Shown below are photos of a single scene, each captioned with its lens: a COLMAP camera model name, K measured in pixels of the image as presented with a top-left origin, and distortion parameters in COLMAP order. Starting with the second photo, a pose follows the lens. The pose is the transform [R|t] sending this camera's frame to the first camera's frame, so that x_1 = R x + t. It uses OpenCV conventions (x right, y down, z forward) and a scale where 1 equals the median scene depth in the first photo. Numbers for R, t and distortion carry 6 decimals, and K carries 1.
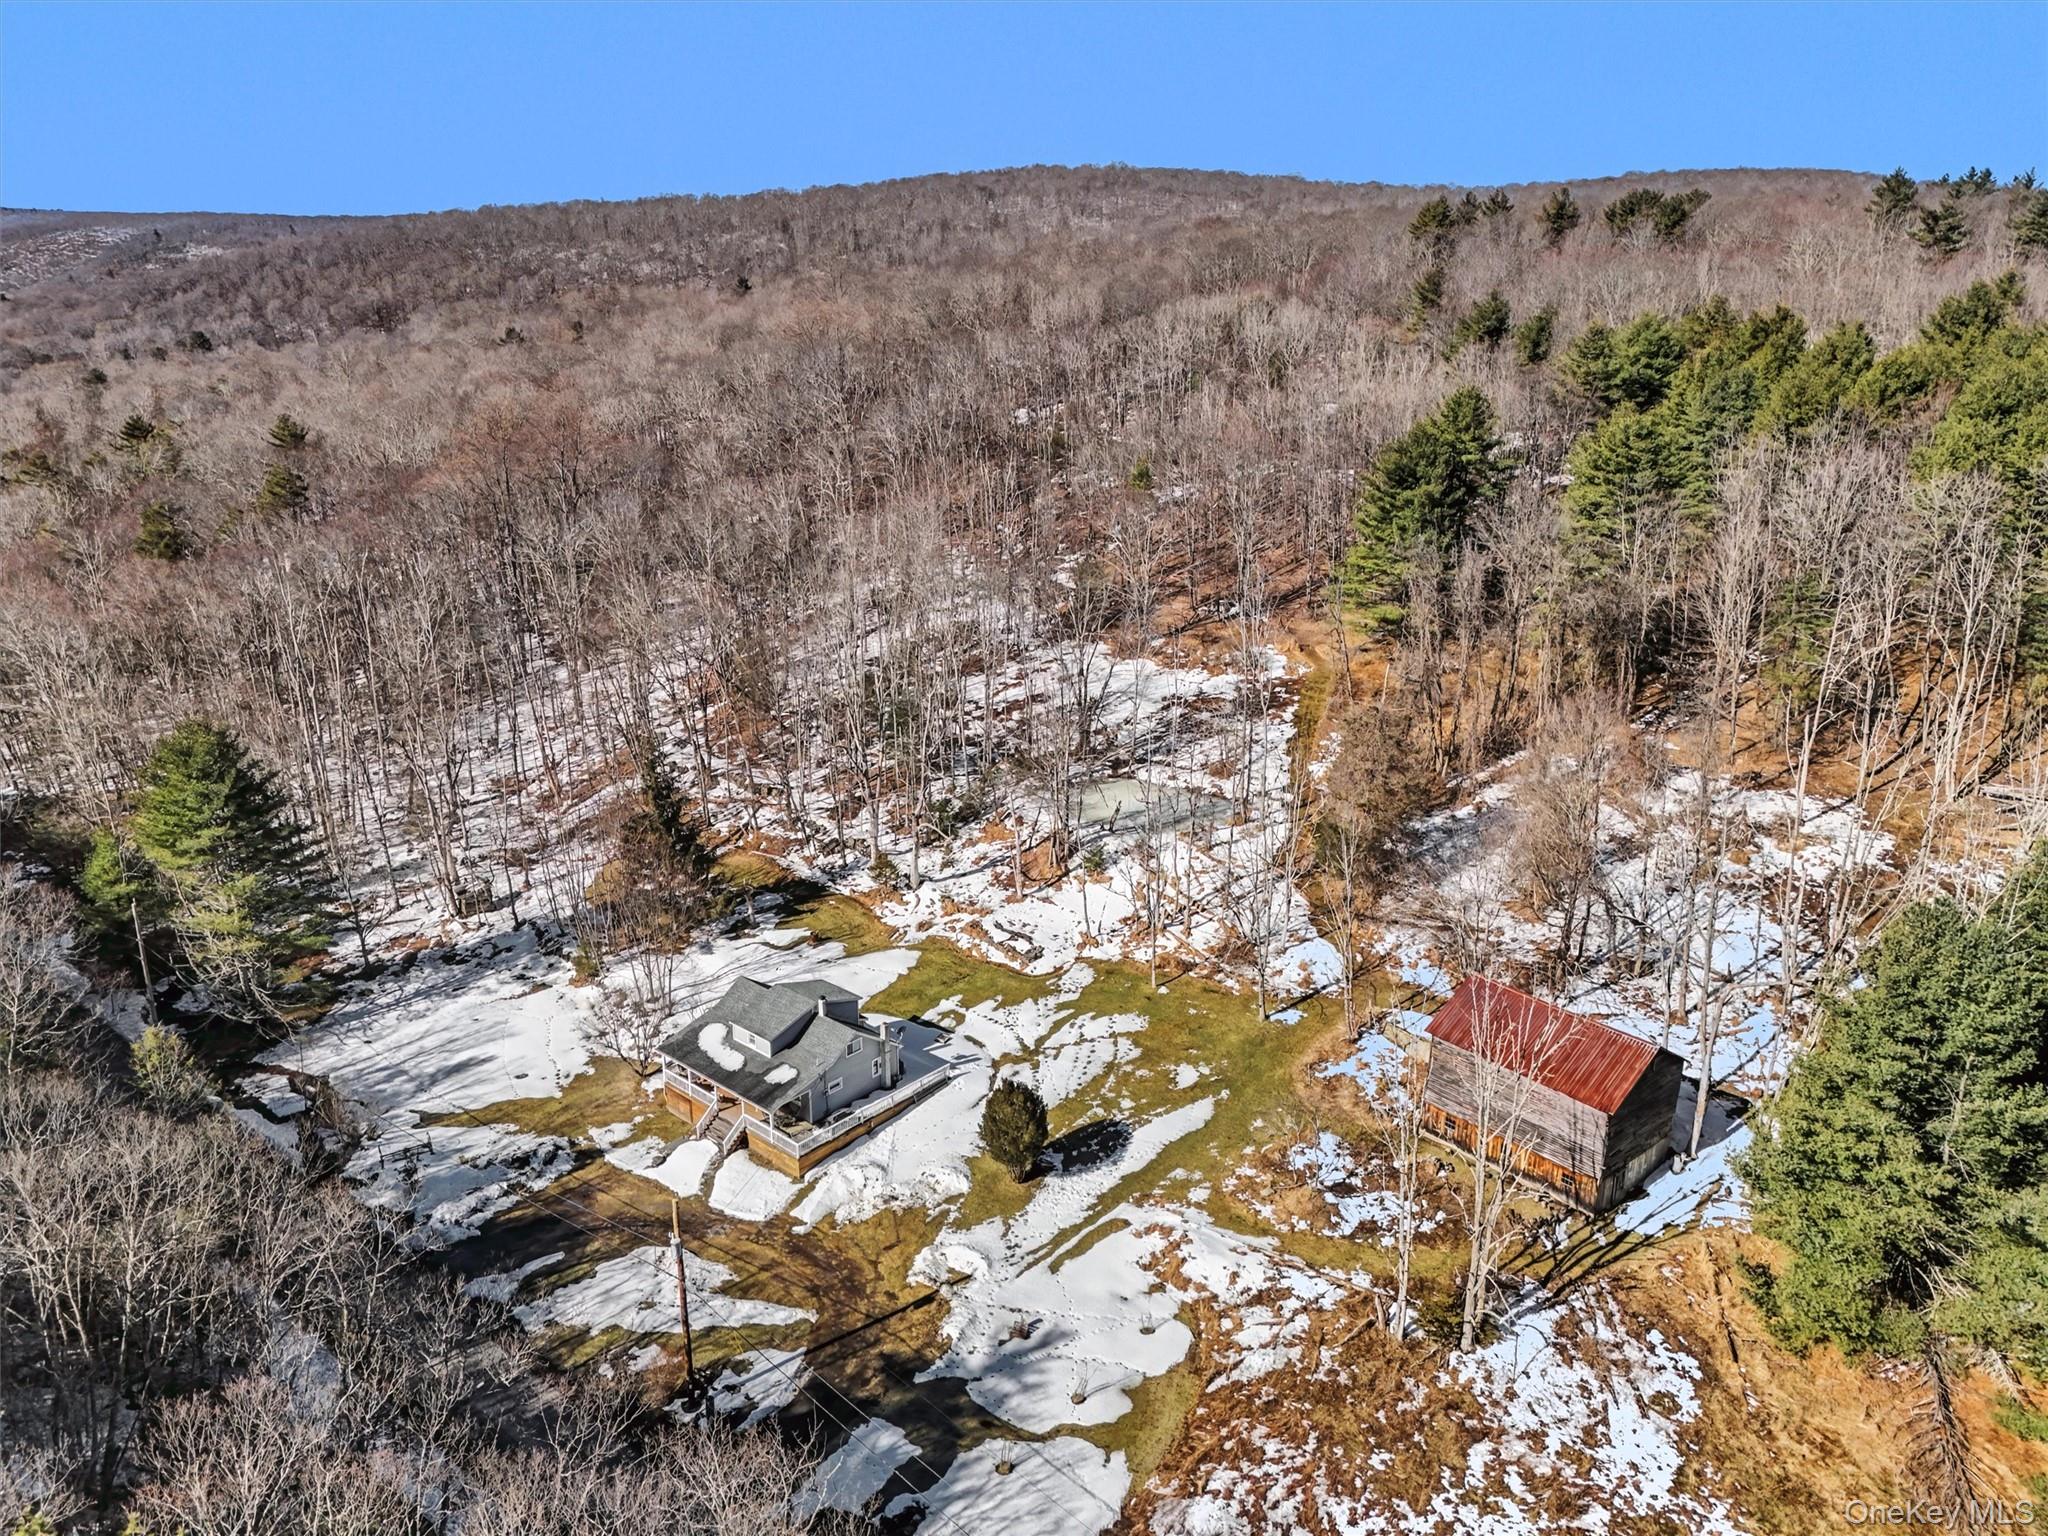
lens RADIAL K [[1598.3, 0, 1024.5], [0, 1598.3, 693.2], [0, 0, 1]] dist [0.153065, -0.344165]
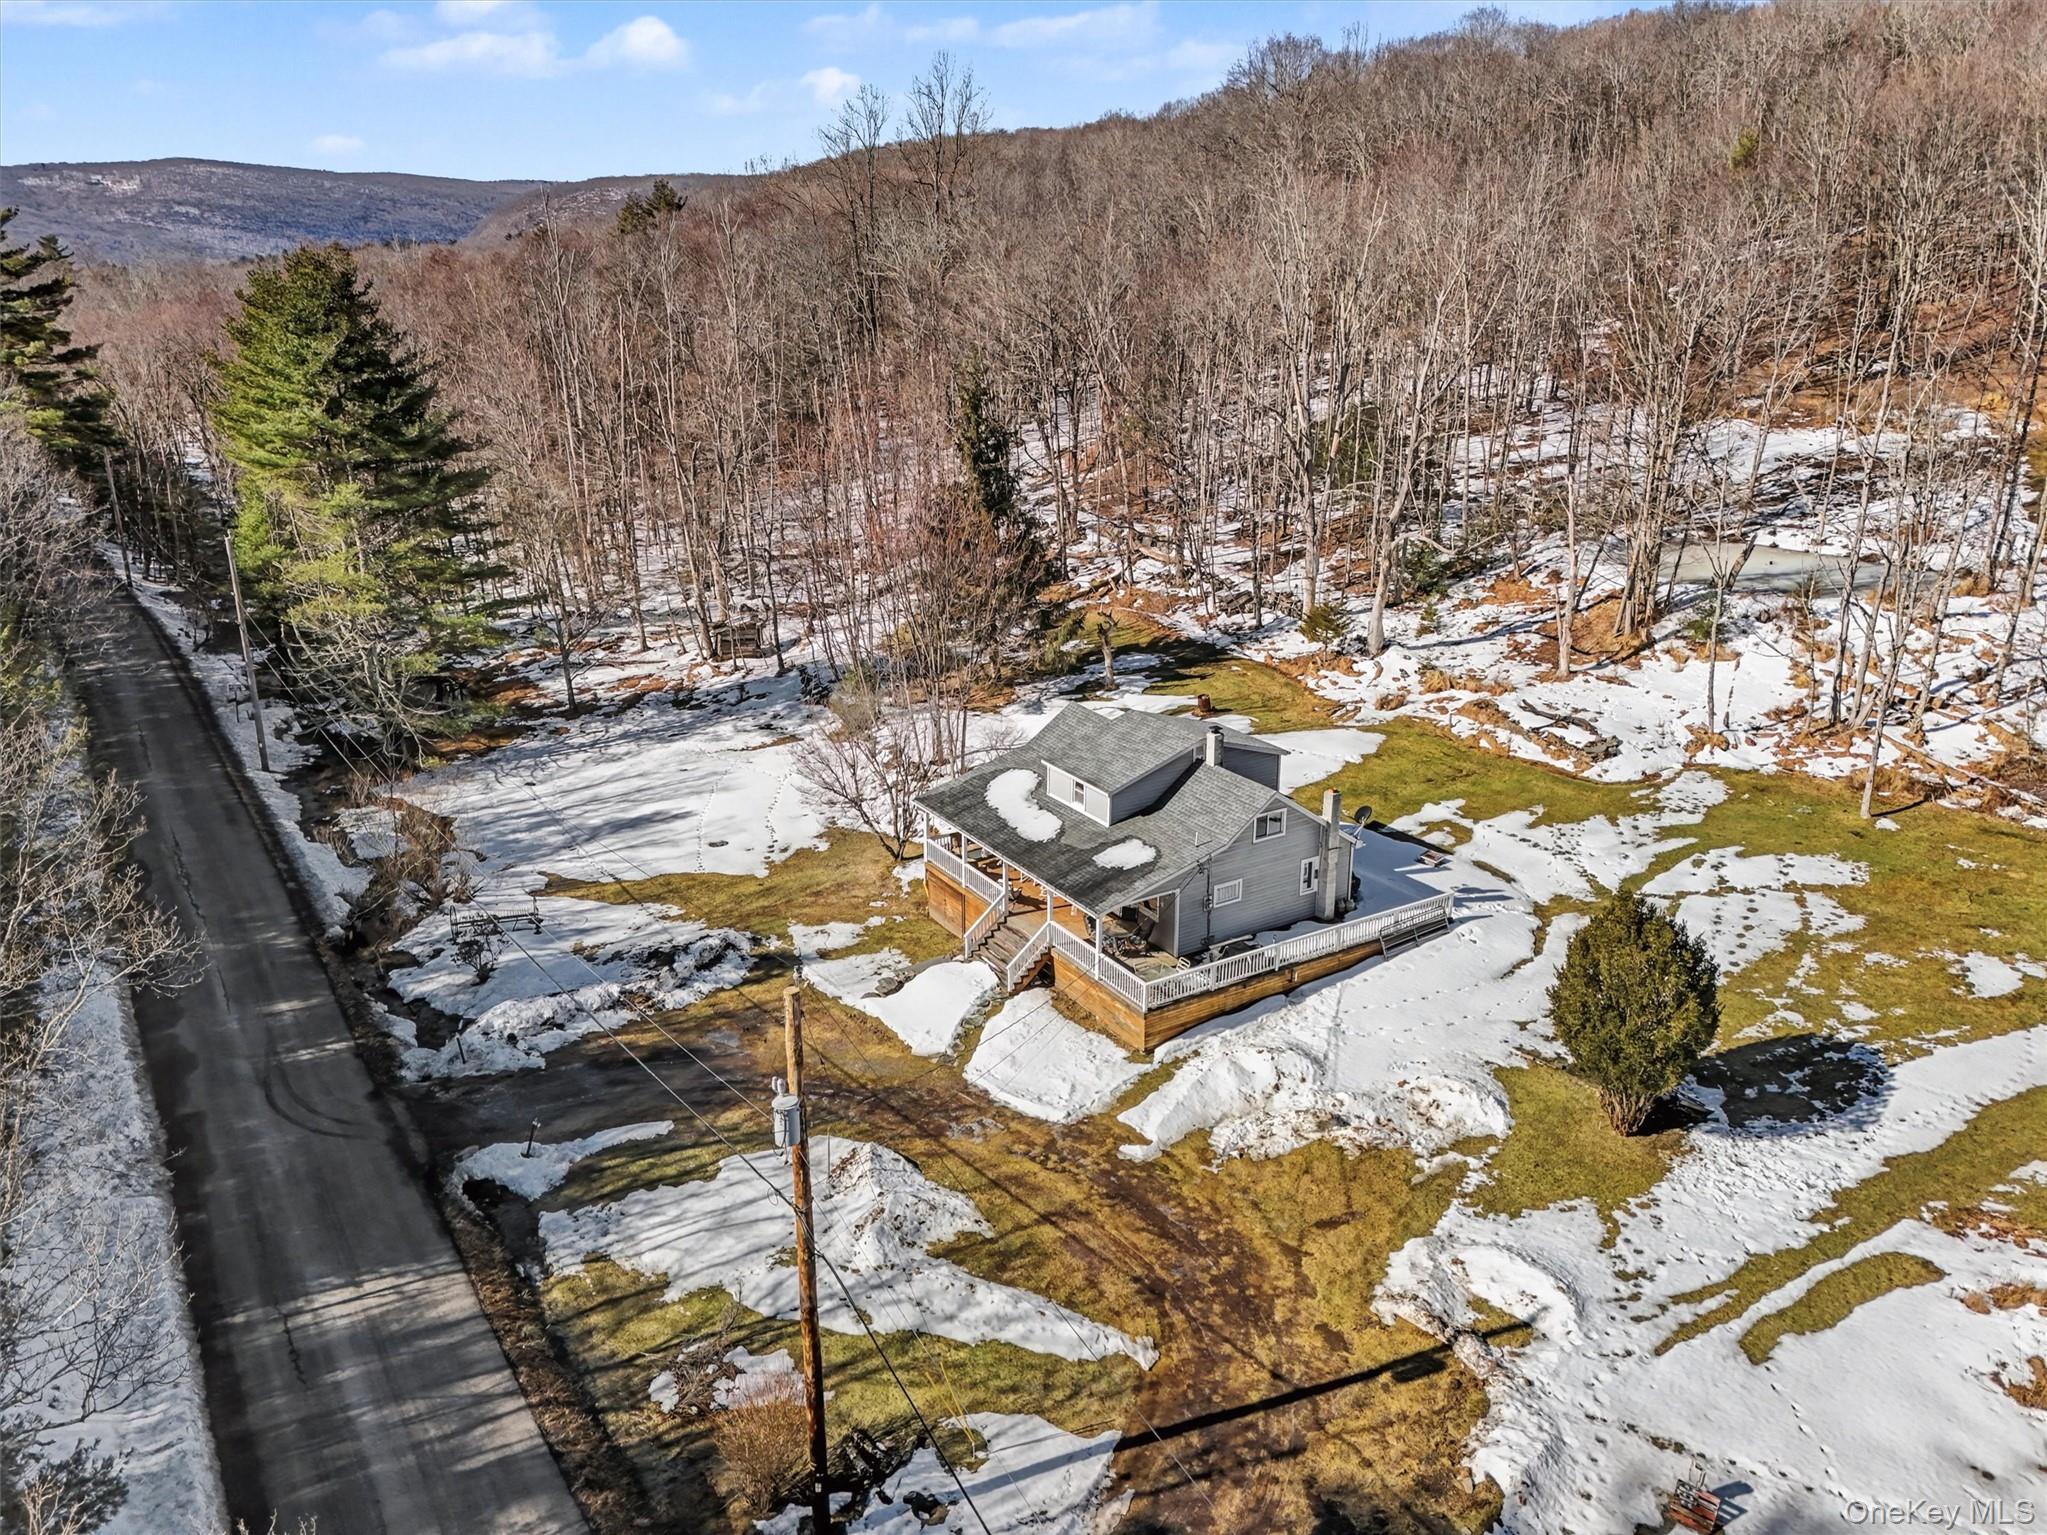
lens RADIAL K [[1565.2, 0, 1022.3], [0, 1565.2, 698.2], [0, 0, 1]] dist [0.082148, -0.085945]
pose [[0.965139, 0.086339, -0.247089, -0.057621], [-0.083444, 0.996266, 0.022185, 0.161827], [0.248081, -0.000793, 0.968739, 0.461877]]
